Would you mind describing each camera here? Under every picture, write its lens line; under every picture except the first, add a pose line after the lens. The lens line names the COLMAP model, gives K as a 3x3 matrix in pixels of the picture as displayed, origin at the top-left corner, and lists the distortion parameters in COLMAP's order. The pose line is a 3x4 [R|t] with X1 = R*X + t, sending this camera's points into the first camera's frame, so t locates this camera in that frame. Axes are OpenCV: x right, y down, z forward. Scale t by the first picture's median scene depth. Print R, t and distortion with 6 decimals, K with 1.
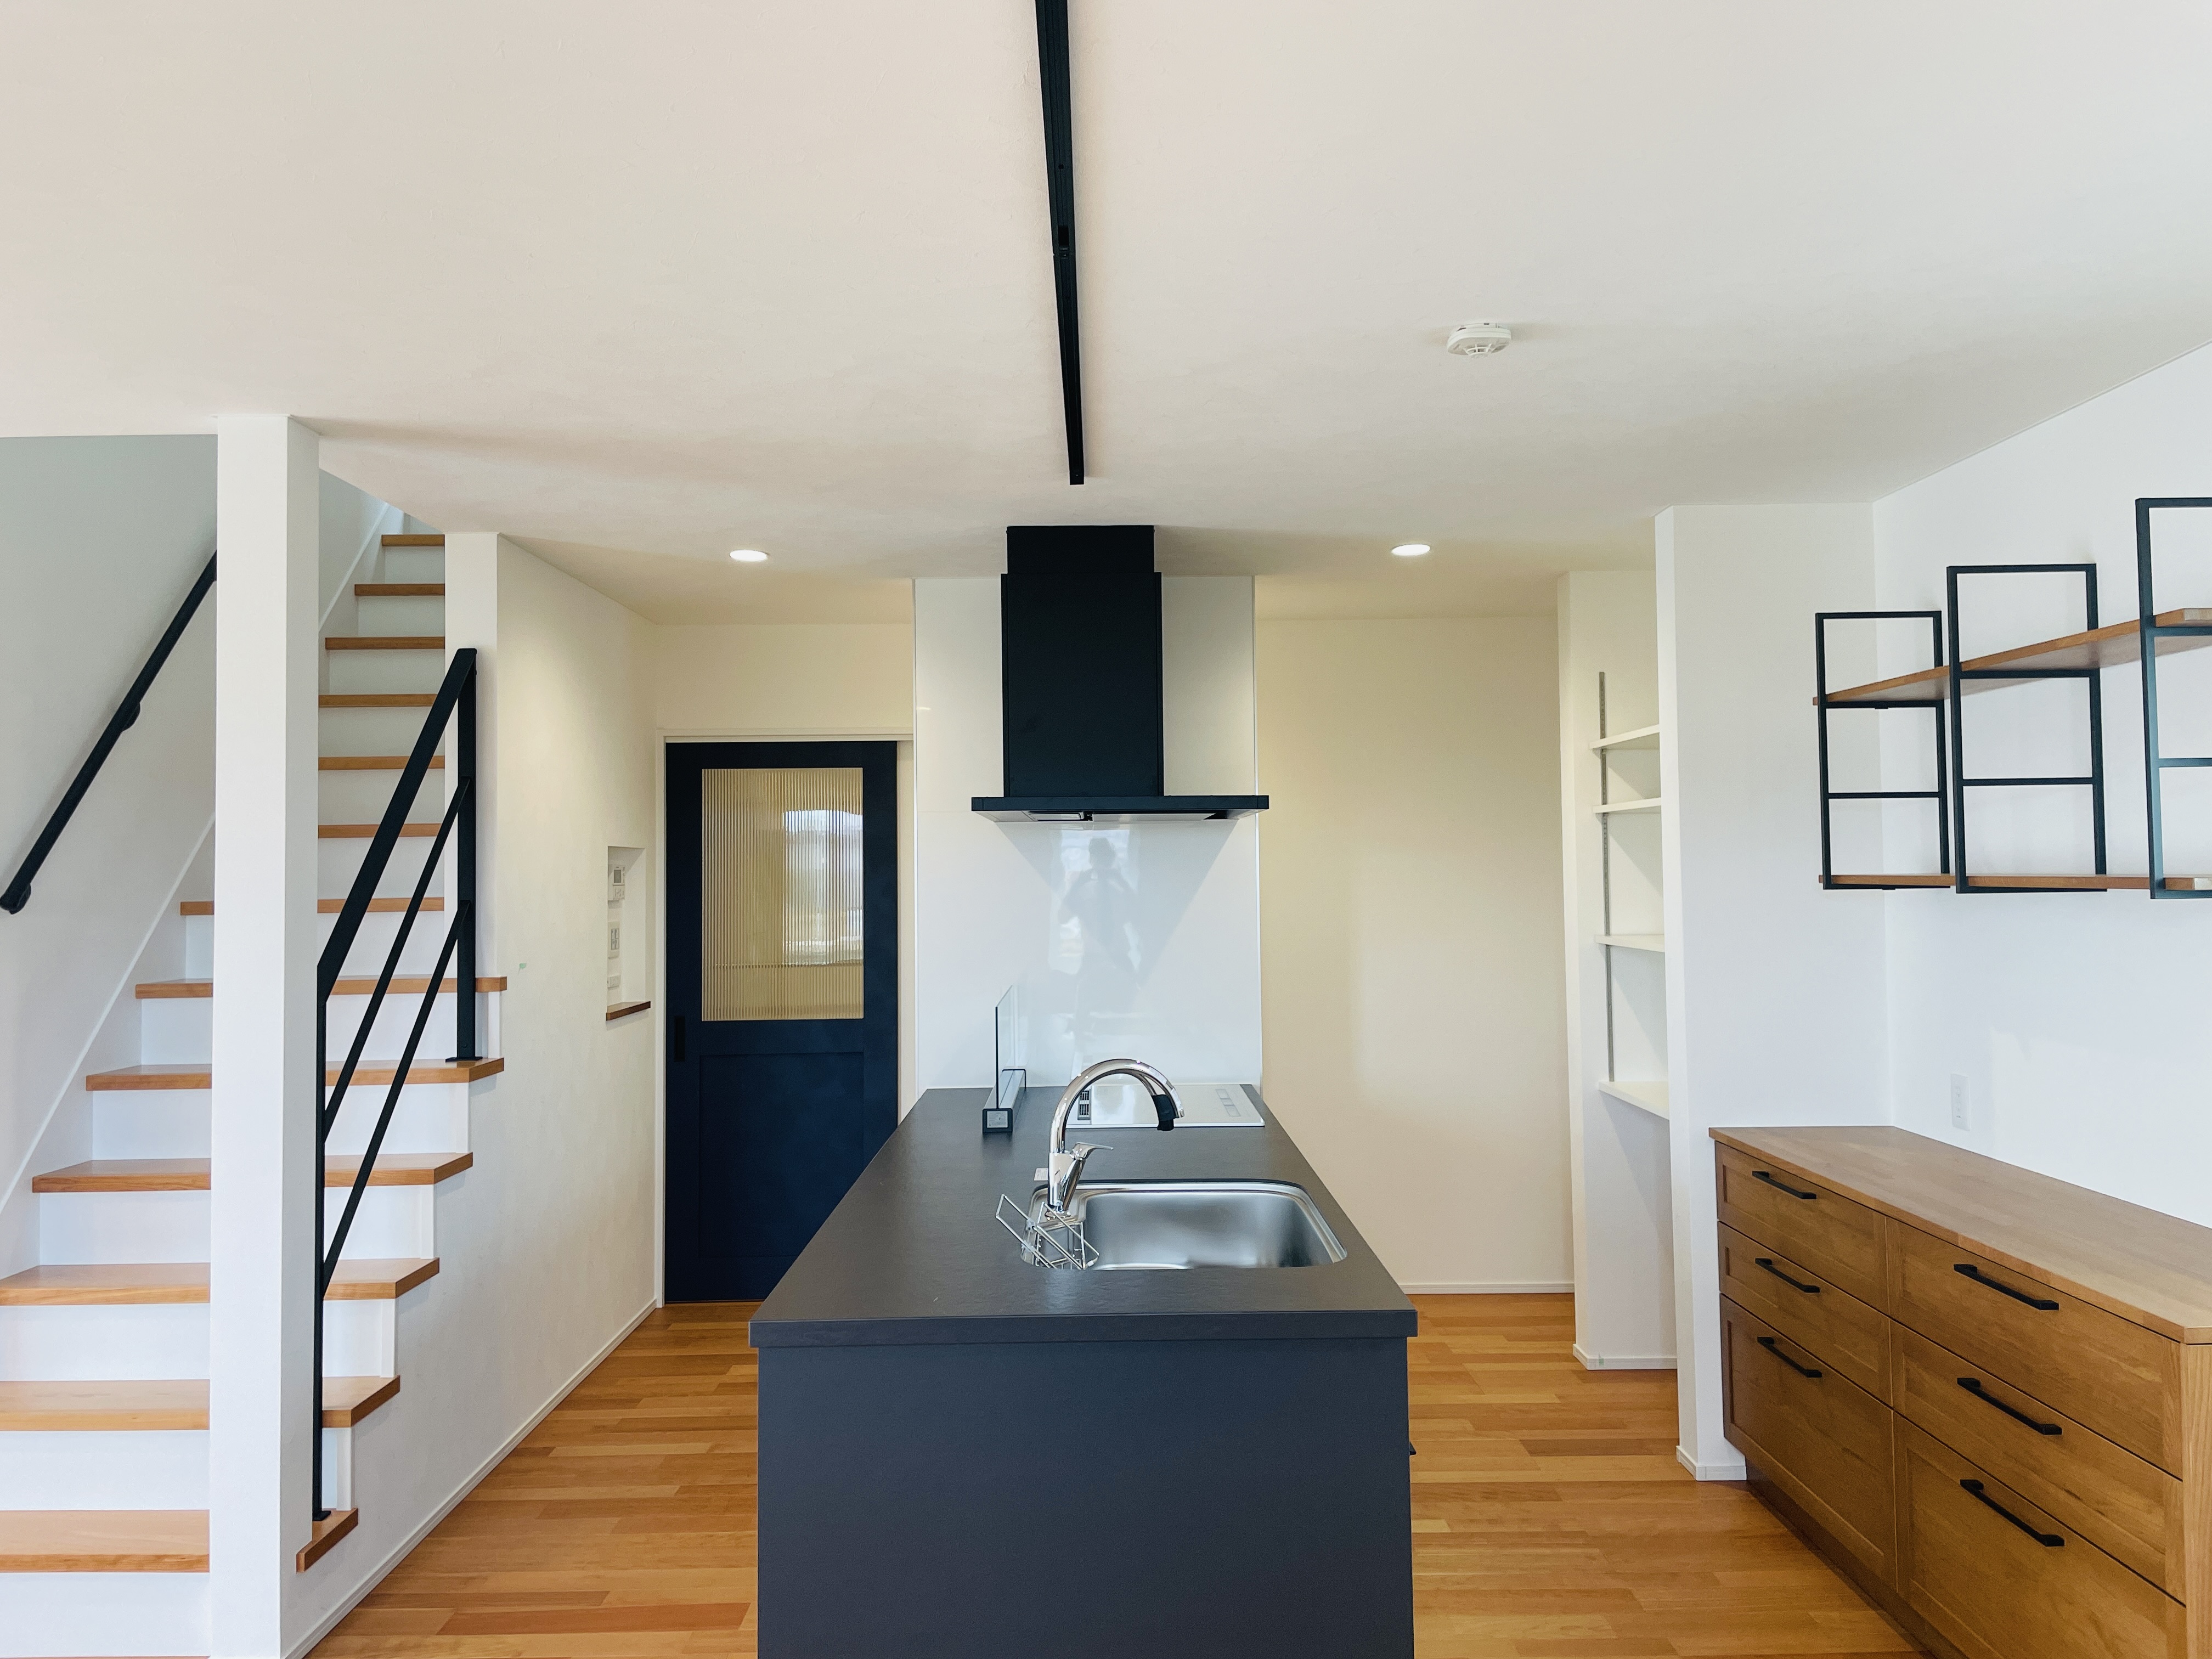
lens RADIAL K [[1657.6, 0, 1106.0], [0, 1657.6, 829.5], [0, 0, 1]] dist [0.063315, -0.069193]
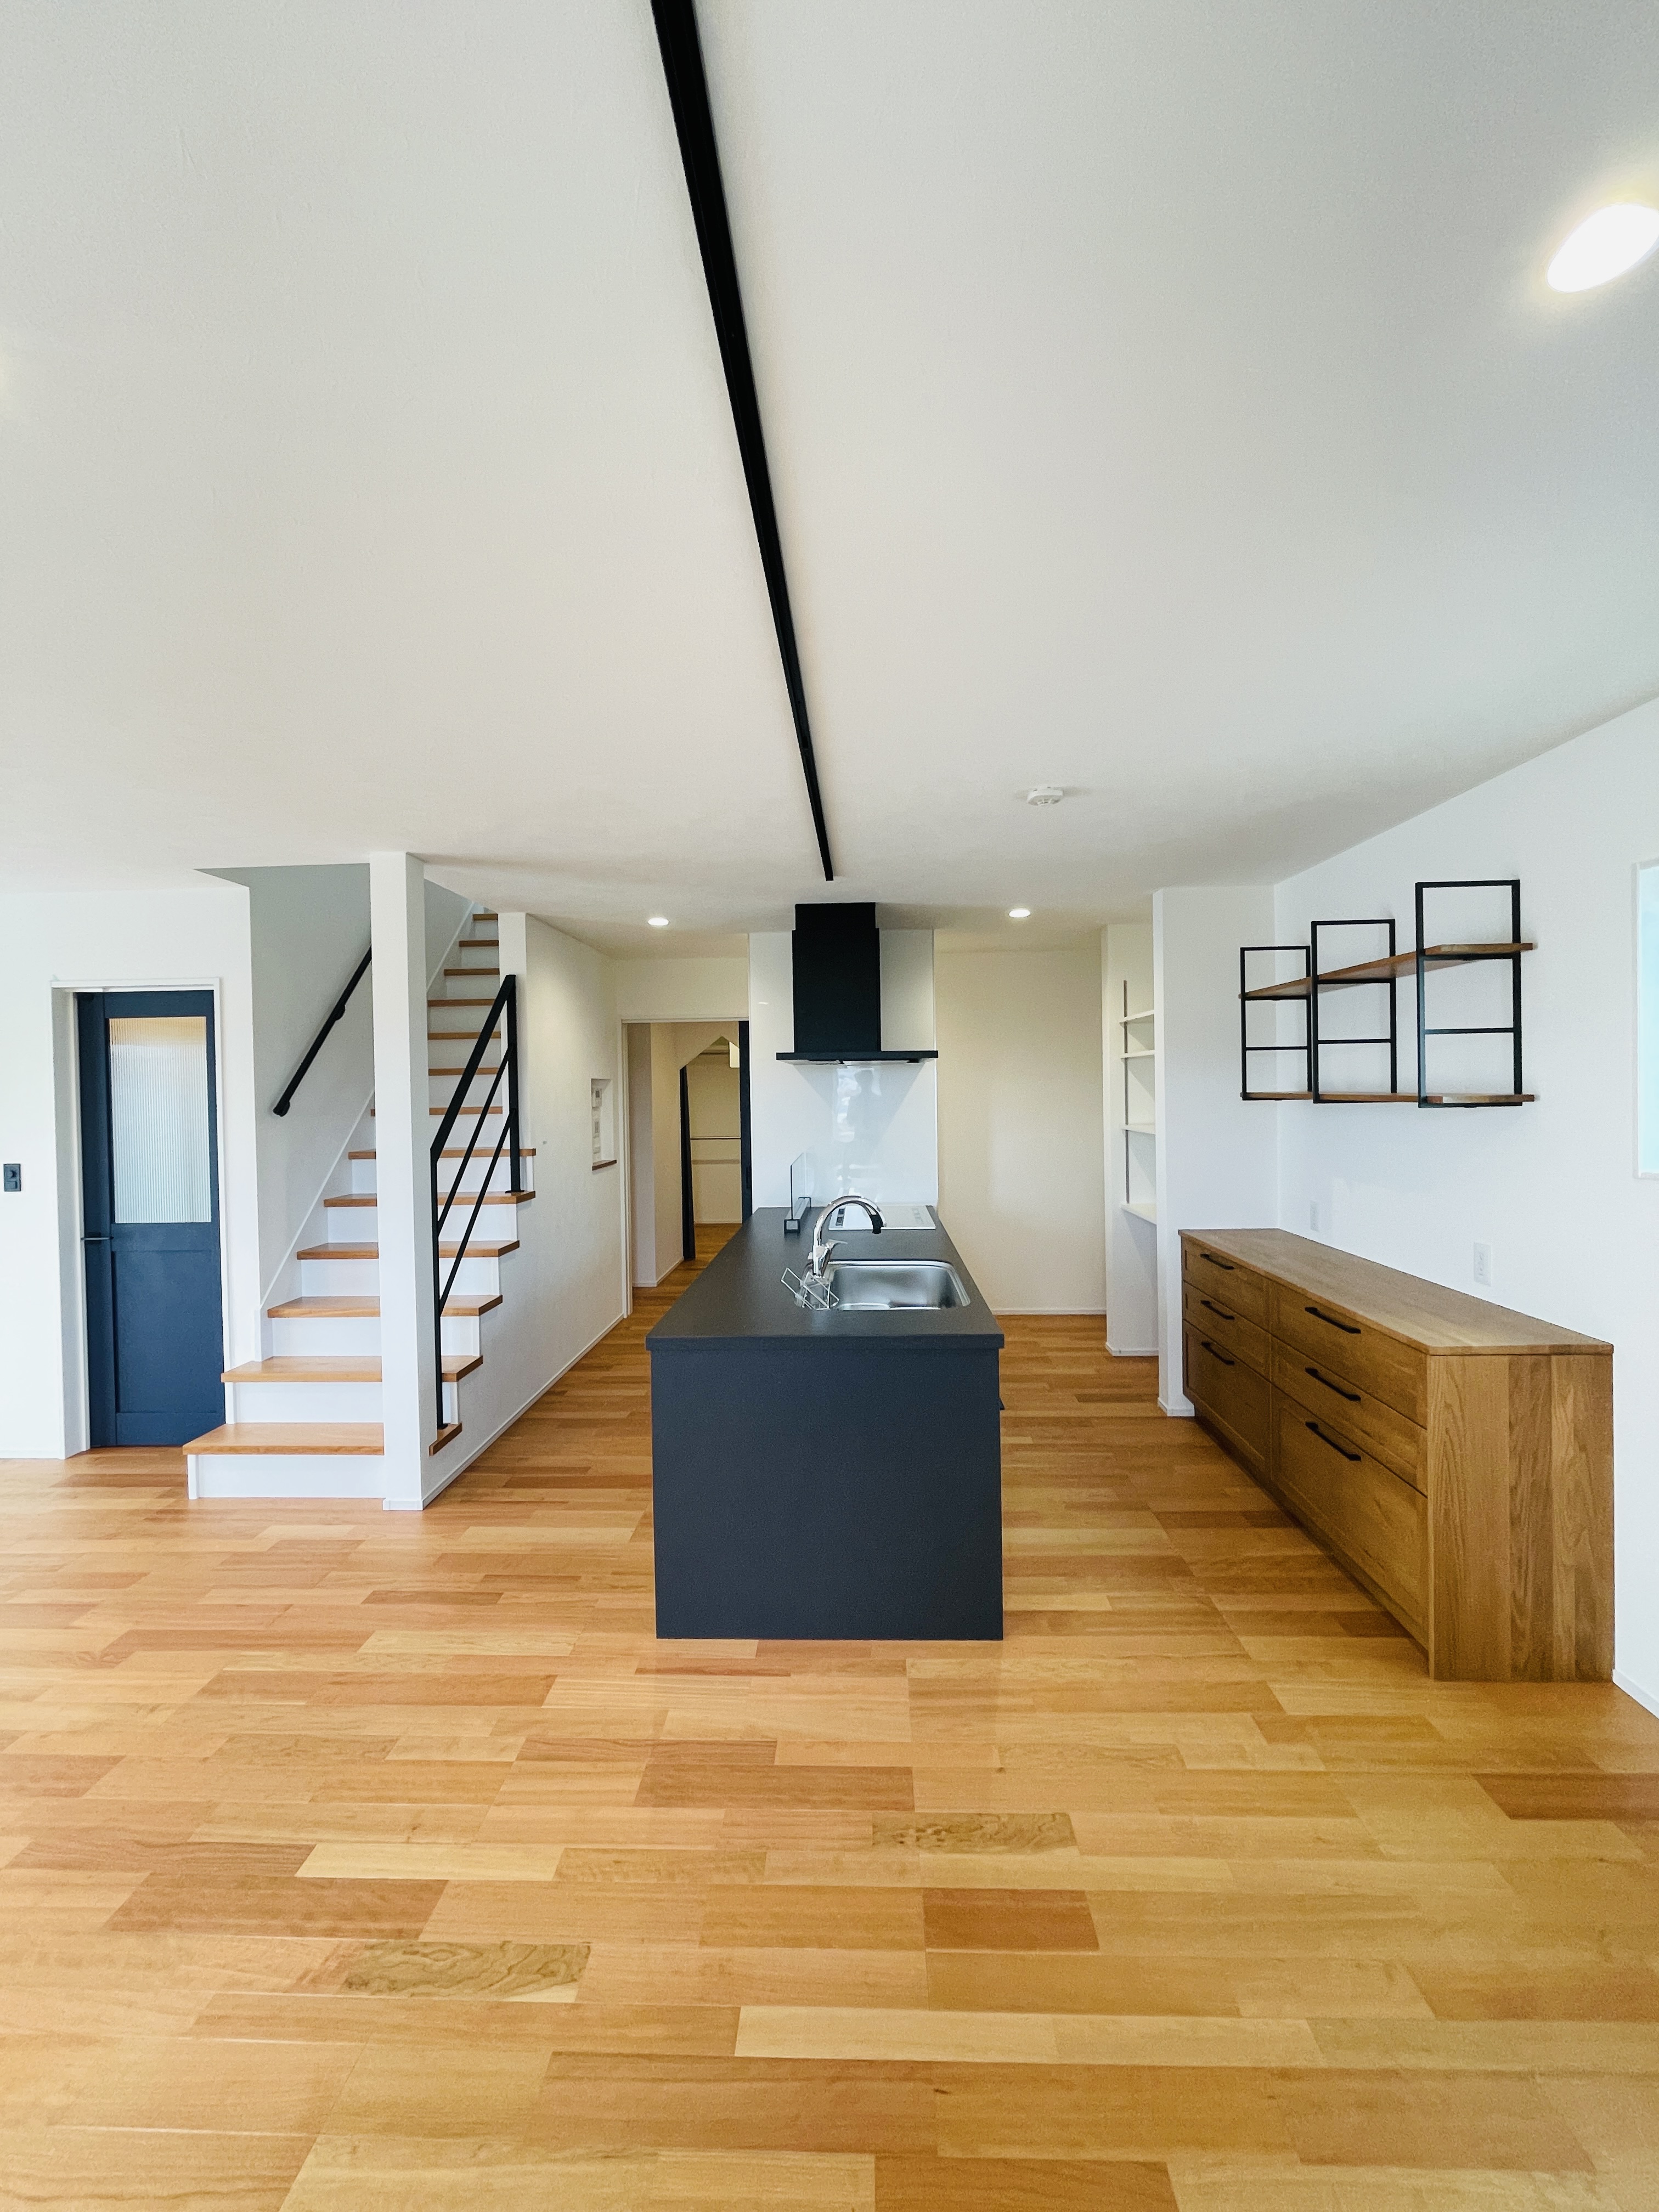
lens RADIAL K [[881.0, 0, 829.5], [0, 881.0, 1106.0], [0, 0, 1]] dist [-0.002618, -0.000828]
pose [[0.998952, -0.003434, -0.045631, 0.023765], [0.005563, 0.998898, 0.046603, -0.005194], [0.045421, -0.046808, 0.997871, 0.022591]]
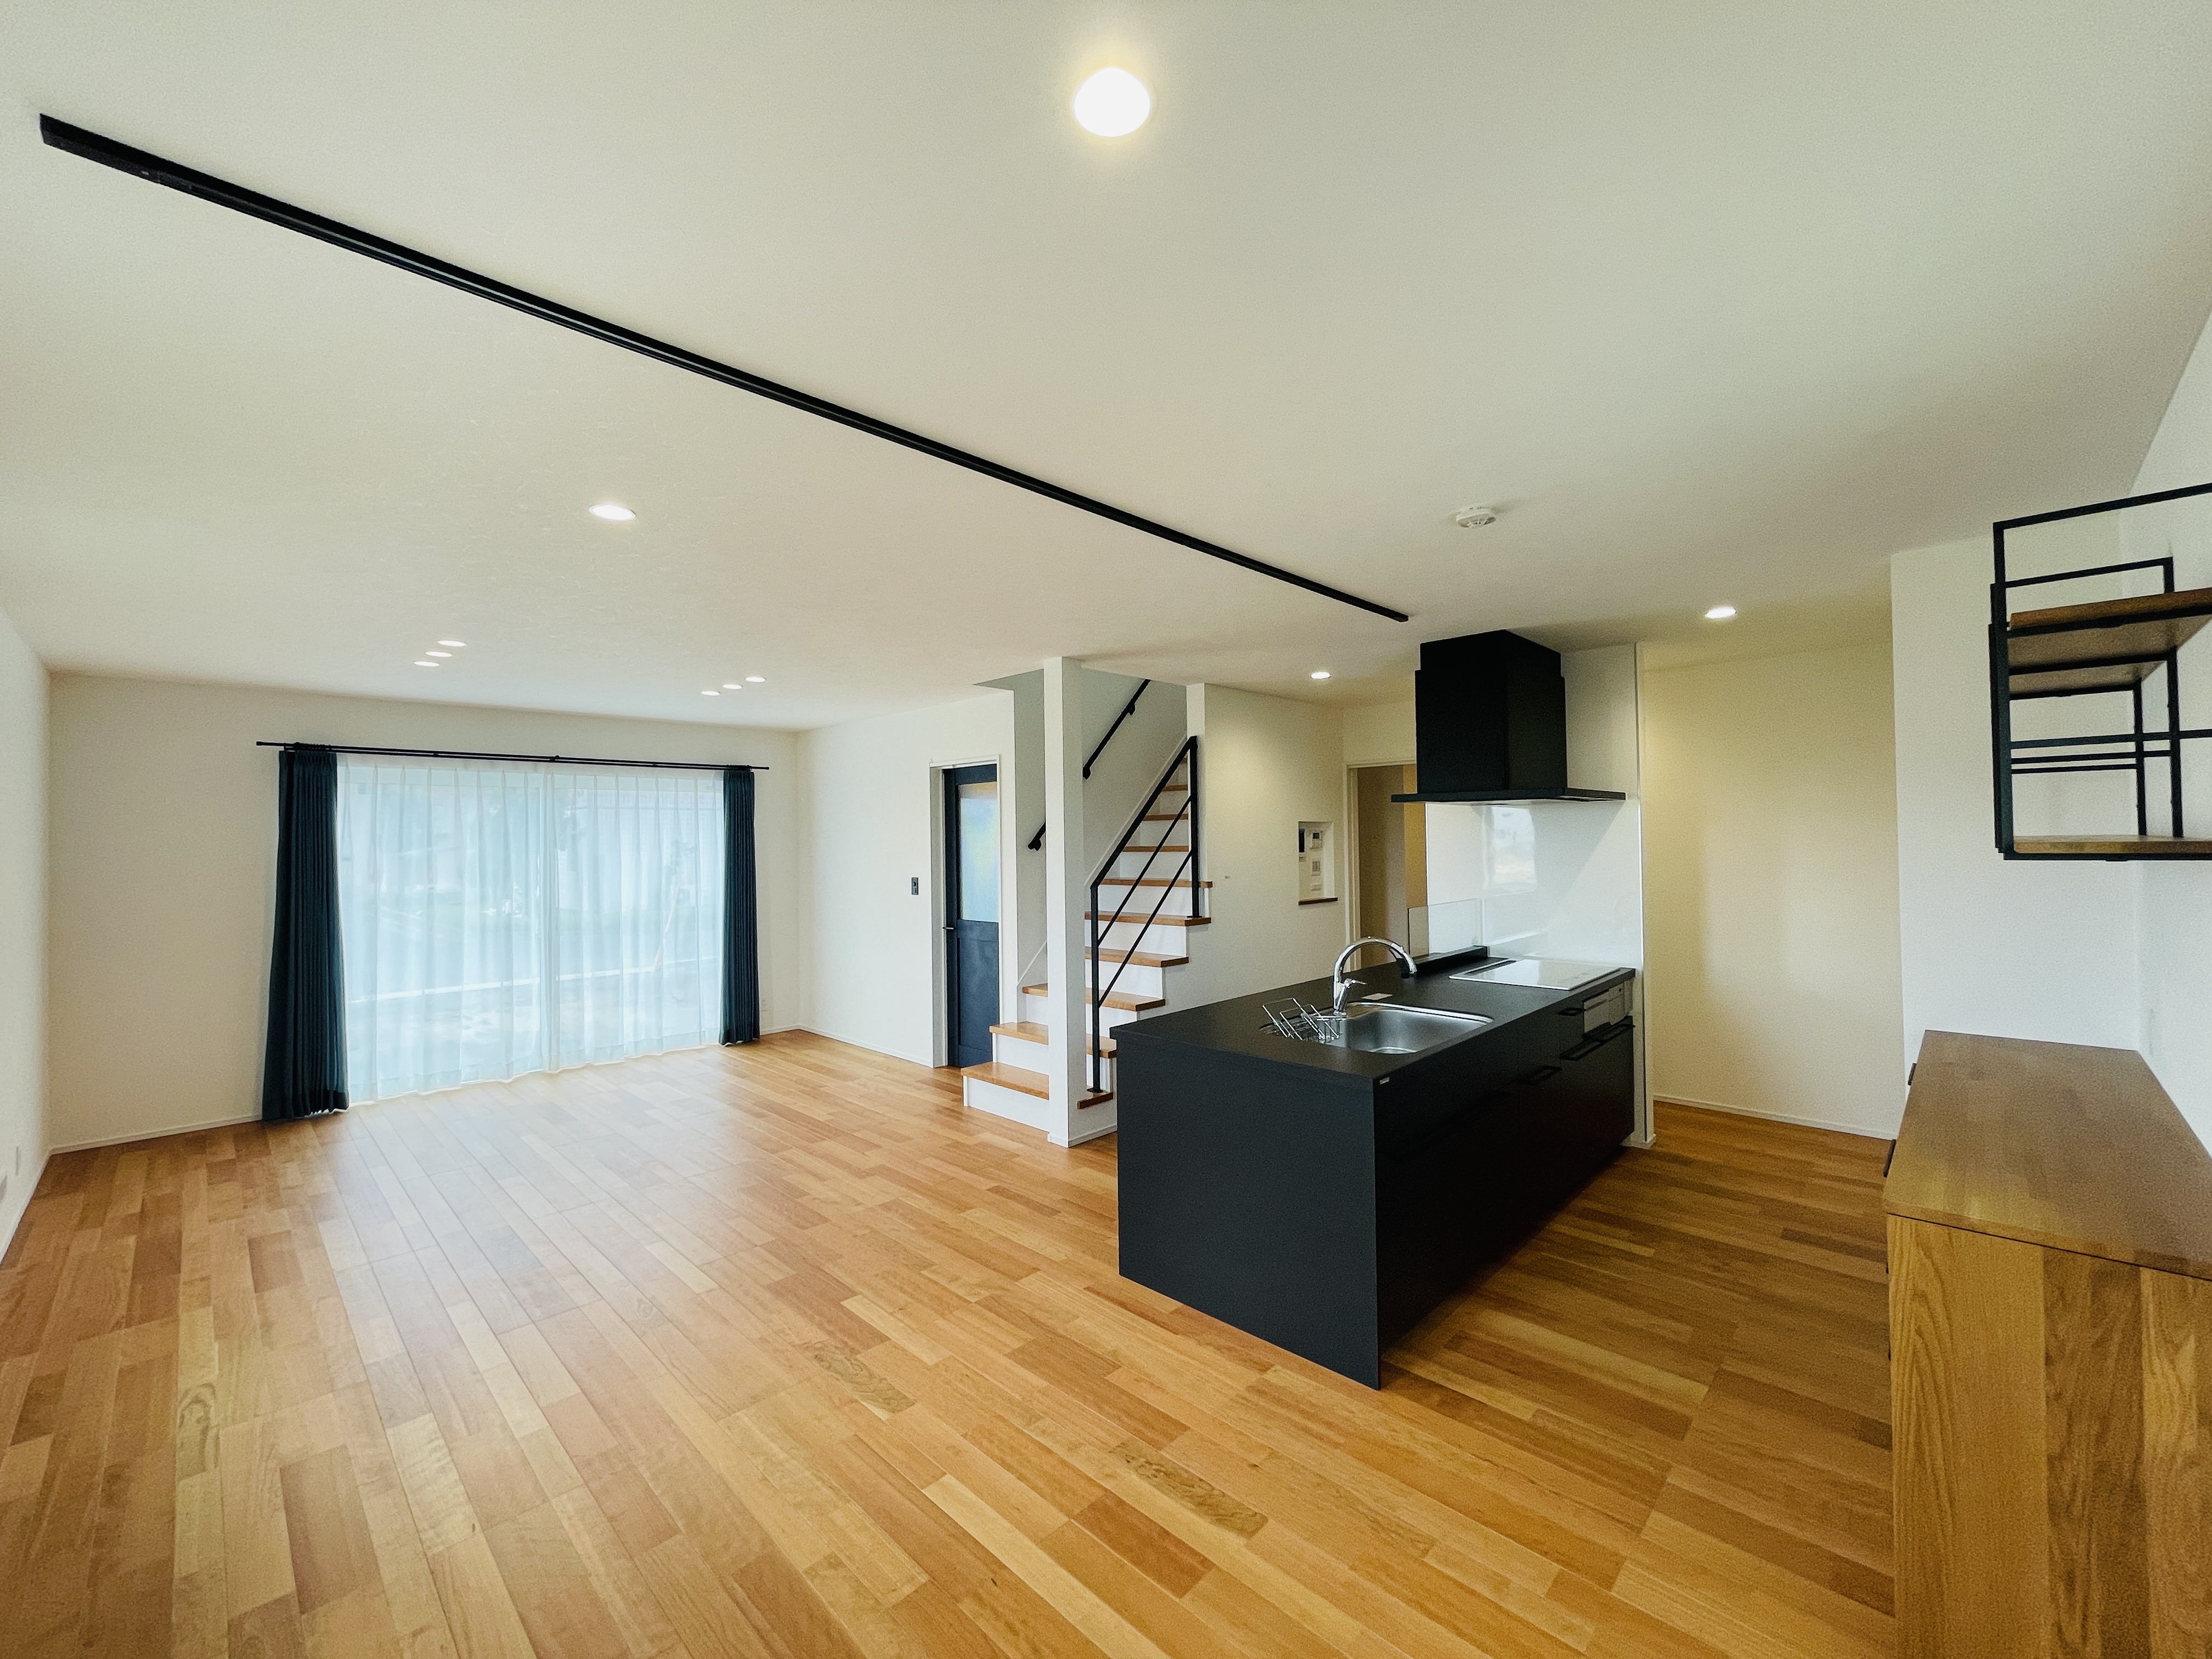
lens RADIAL K [[881.0, 0, 1106.0], [0, 881.0, 829.5], [0, 0, 1]] dist [-0.002618, -0.000828]
pose [[0.713614, -0.005254, -0.700520, 0.426303], [0.023770, 0.999578, 0.016718, -0.004639], [0.700136, -0.028582, 0.713437, 0.073586]]
